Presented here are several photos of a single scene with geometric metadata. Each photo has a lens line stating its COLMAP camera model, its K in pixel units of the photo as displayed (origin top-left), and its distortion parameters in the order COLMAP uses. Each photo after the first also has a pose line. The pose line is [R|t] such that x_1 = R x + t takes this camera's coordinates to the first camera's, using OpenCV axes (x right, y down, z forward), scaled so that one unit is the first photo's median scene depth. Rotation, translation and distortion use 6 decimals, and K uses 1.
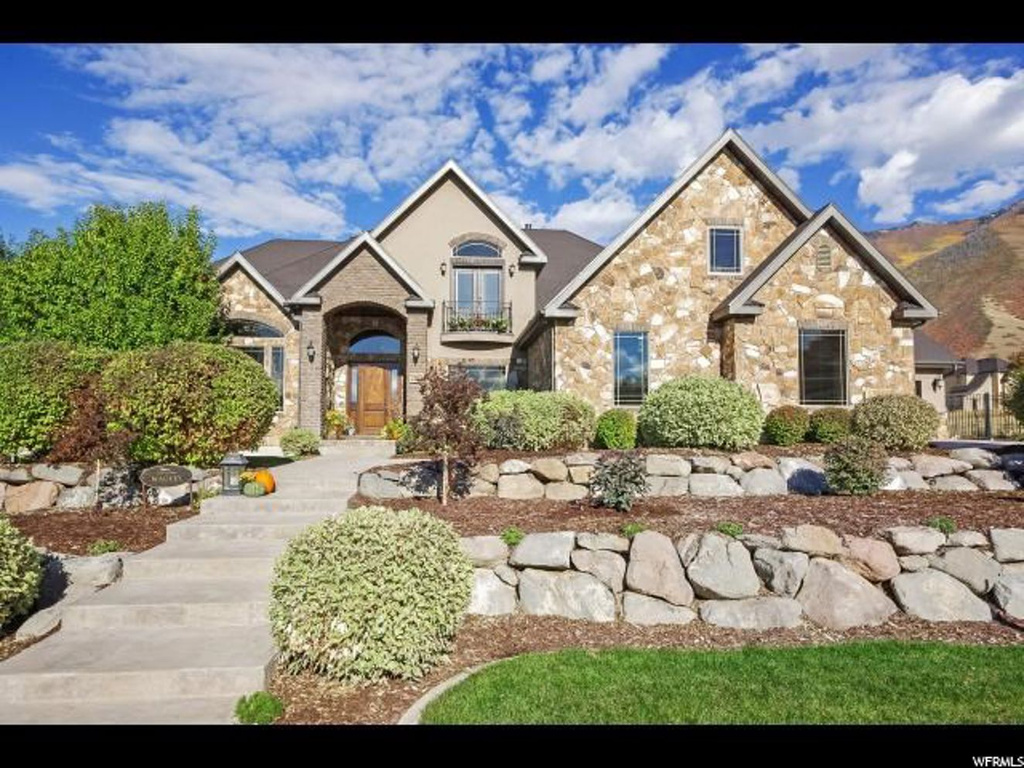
lens RADIAL K [[613.2, 0, 511.9], [0, 613.2, 400.3], [0, 0, 1]] dist [0.005677, -0.002562]
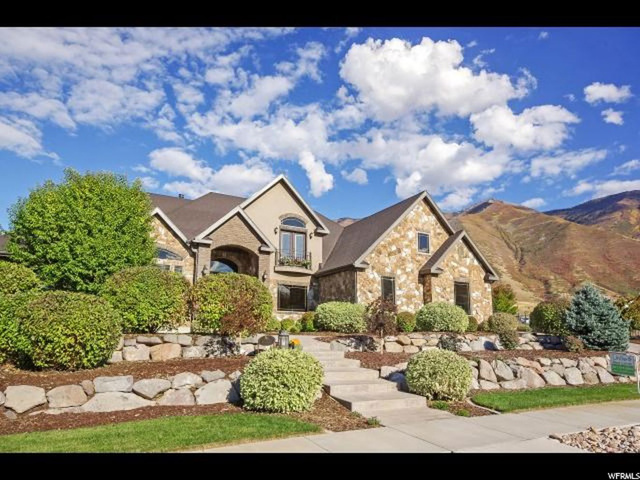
lens RADIAL K [[438.5, 0, 320.0], [0, 438.5, 240.0], [0, 0, 1]] dist [-0.004880, -0.000205]
pose [[0.914787, 0.101196, 0.391056, -0.510029], [-0.050405, 0.989141, -0.138057, -0.011374], [-0.400780, 0.106581, 0.909954, -0.253453]]
